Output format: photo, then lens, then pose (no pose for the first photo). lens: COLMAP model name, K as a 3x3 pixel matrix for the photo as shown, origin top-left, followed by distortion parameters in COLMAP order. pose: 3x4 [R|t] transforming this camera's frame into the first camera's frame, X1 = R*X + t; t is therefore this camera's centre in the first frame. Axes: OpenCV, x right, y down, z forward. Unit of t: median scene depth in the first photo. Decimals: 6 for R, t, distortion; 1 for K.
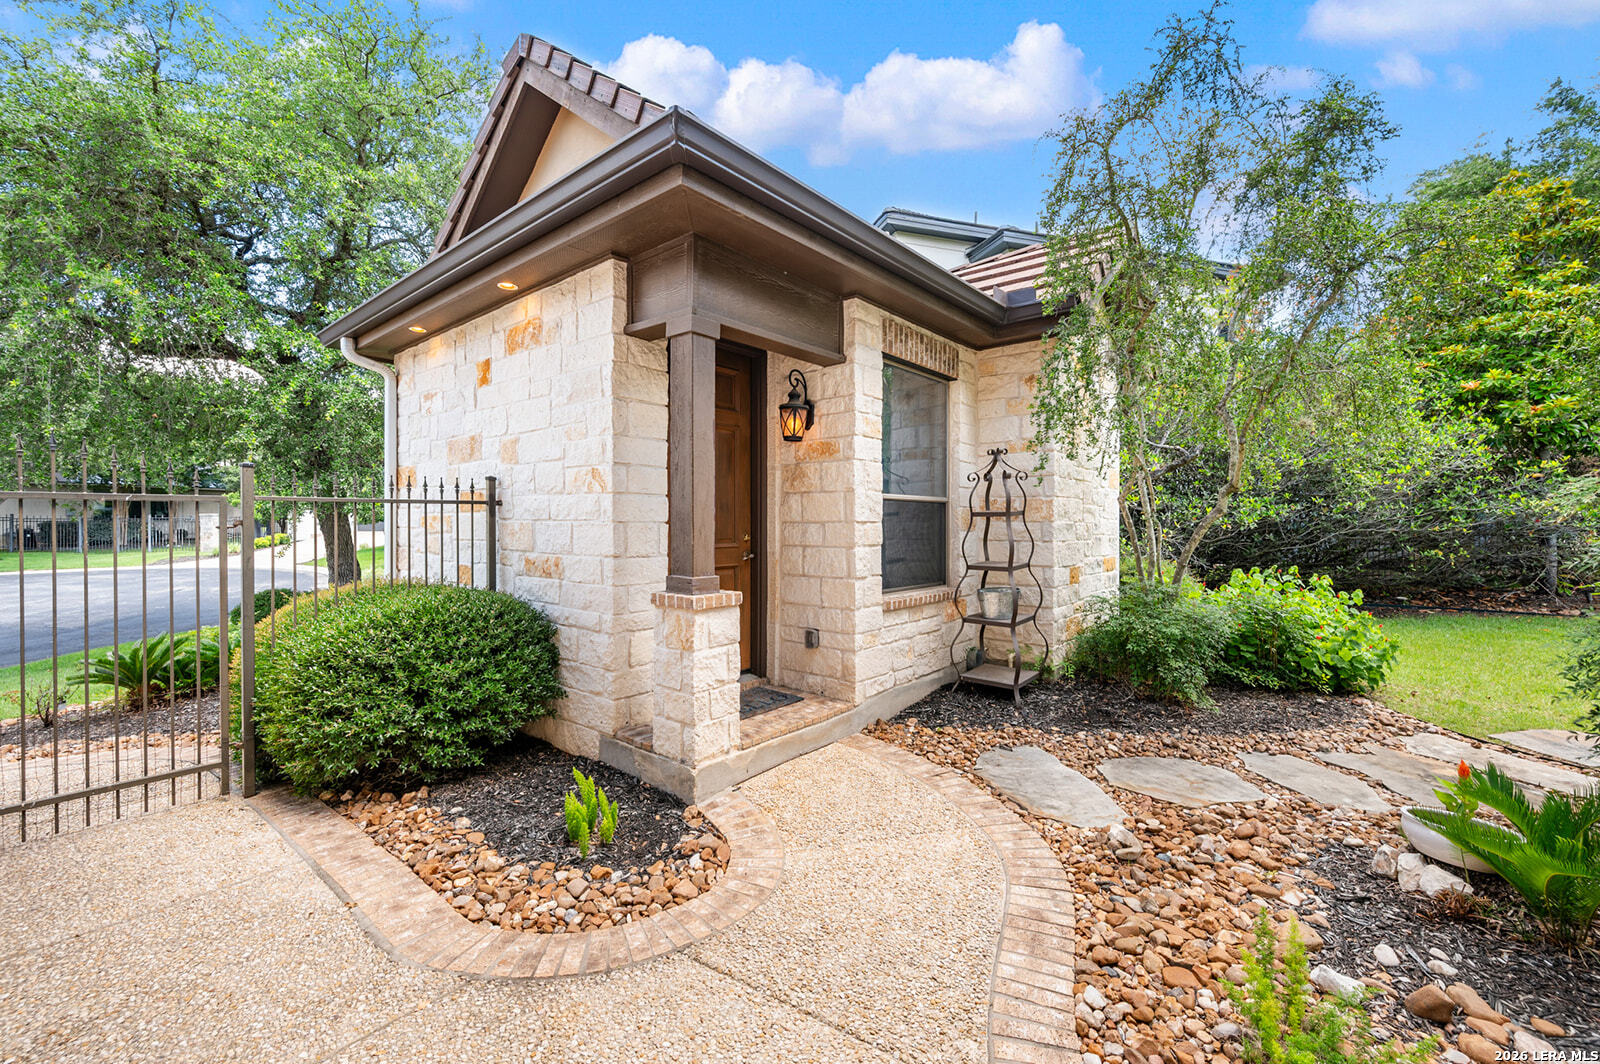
lens RADIAL K [[670.1, 0, 797.8], [0, 670.1, 532.3], [0, 0, 1]] dist [-0.000697, -0.000027]
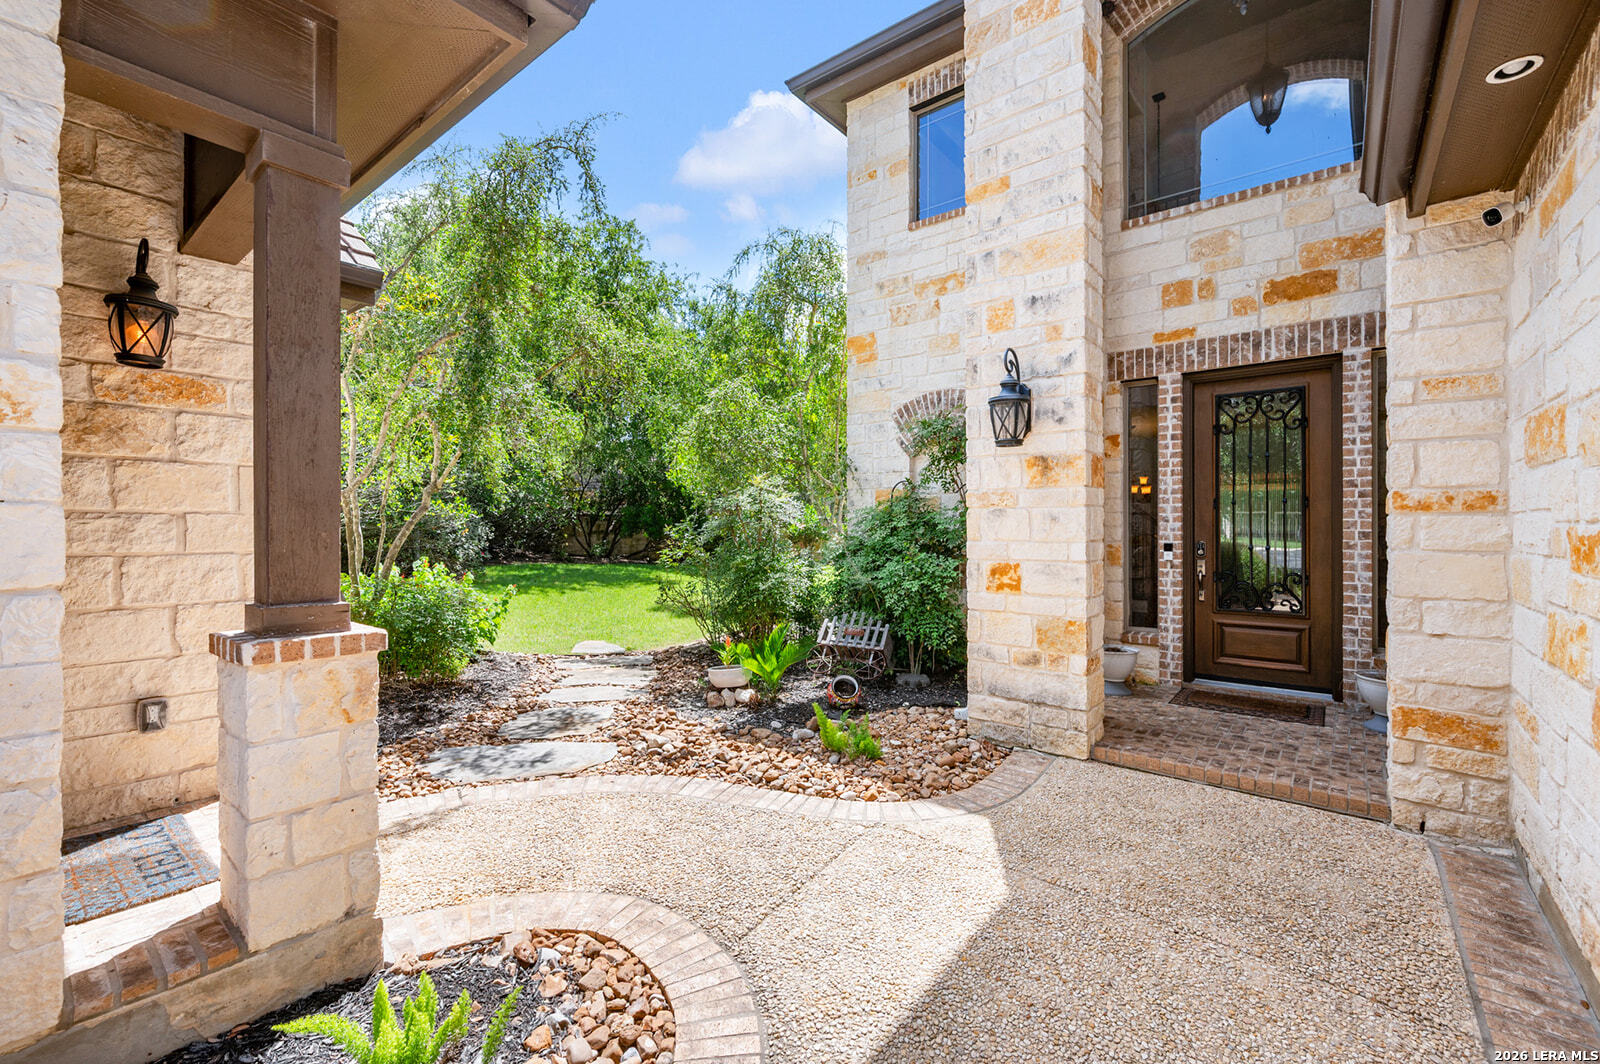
lens RADIAL K [[670.1, 0, 798.8], [0, 670.1, 529.4], [0, 0, 1]] dist [-0.000697, -0.000027]
pose [[-0.028143, 0.000507, 0.999604, -0.747083], [0.008297, 0.999966, -0.000273, 0.002797], [-0.999569, 0.008286, -0.028146, 0.580970]]
